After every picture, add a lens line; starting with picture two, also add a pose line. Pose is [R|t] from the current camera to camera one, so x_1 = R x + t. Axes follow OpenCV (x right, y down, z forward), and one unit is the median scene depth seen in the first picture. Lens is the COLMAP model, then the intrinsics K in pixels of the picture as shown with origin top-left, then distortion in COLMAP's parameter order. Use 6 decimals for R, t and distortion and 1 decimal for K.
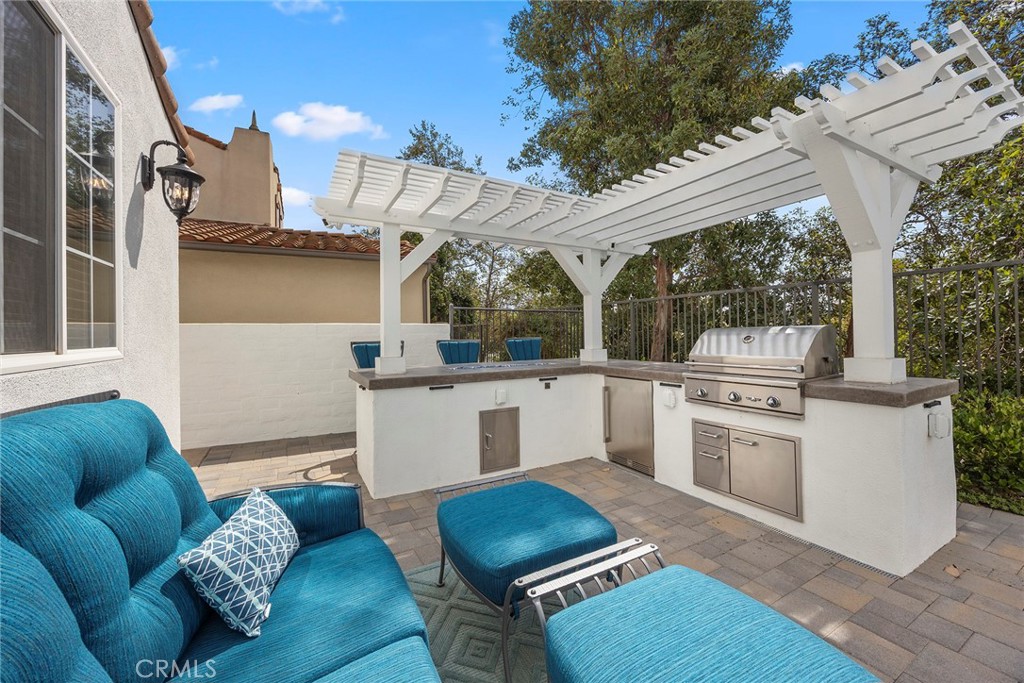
lens RADIAL K [[404.4, 0, 513.6], [0, 404.4, 334.9], [0, 0, 1]] dist [0.002016, -0.000335]
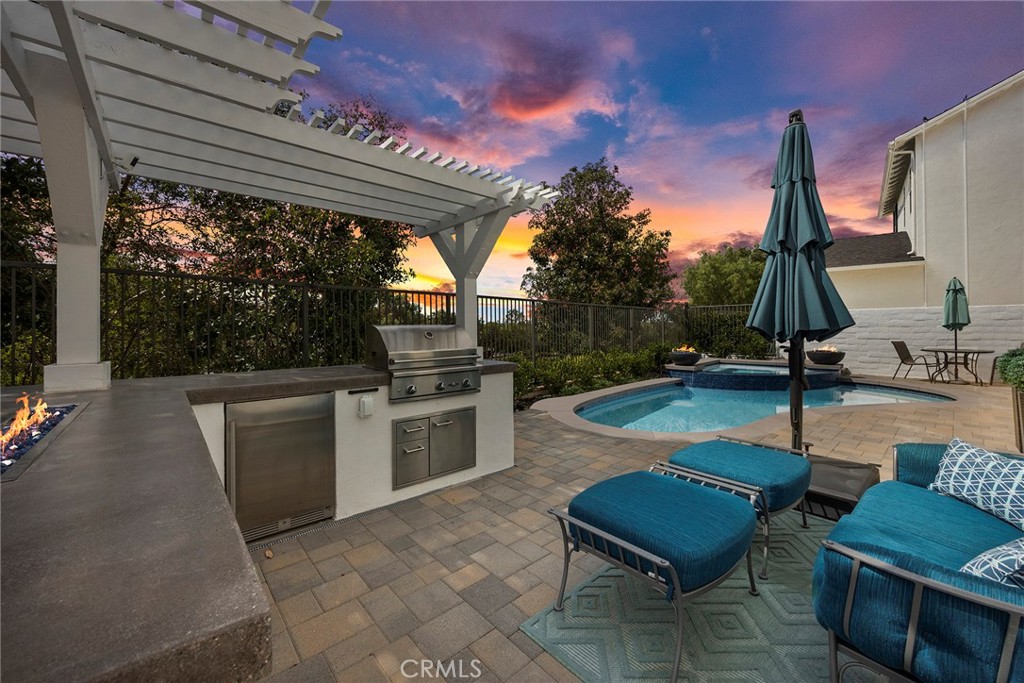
lens RADIAL K [[404.4, 0, 505.7], [0, 404.4, 330.8], [0, 0, 1]] dist [0.002016, -0.000335]
pose [[-0.209046, 0.010315, 0.977851, -0.545422], [0.008494, 0.999926, -0.008732, 0.008715], [-0.977869, 0.006481, -0.209118, 0.962948]]
